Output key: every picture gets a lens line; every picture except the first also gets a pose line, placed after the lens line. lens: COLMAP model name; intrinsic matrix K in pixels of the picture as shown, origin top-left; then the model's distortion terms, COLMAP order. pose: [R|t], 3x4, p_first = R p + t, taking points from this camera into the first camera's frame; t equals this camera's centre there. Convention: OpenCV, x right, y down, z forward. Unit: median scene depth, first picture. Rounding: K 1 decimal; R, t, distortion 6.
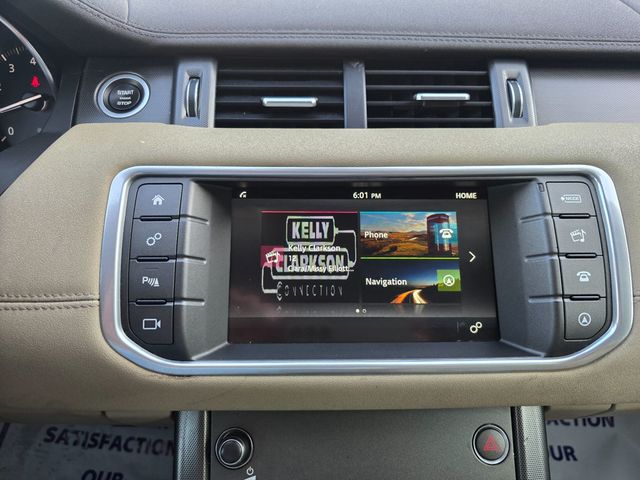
lens RADIAL K [[452.3, 0, 317.5], [0, 452.3, 238.5], [0, 0, 1]] dist [-0.008043, -0.005559]
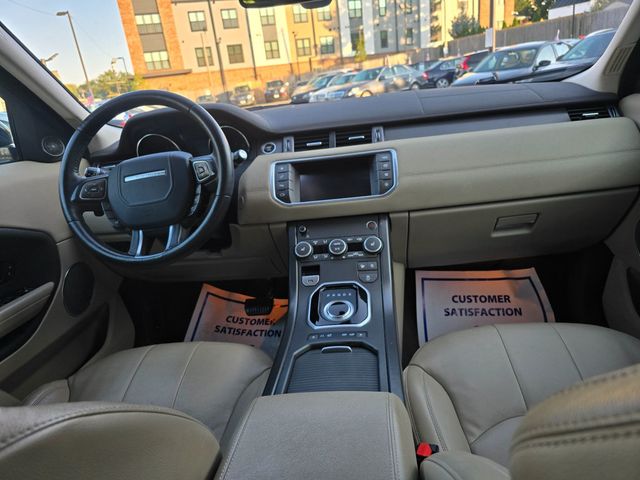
lens RADIAL K [[442.1, 0, 322.2], [0, 442.1, 243.0], [0, 0, 1]] dist [0.034637, -0.036492]
pose [[0.986769, -0.079839, -0.141115, 0.440751], [0.054646, 0.983202, -0.174146, 1.102415], [0.152648, 0.164130, 0.974556, -2.329891]]
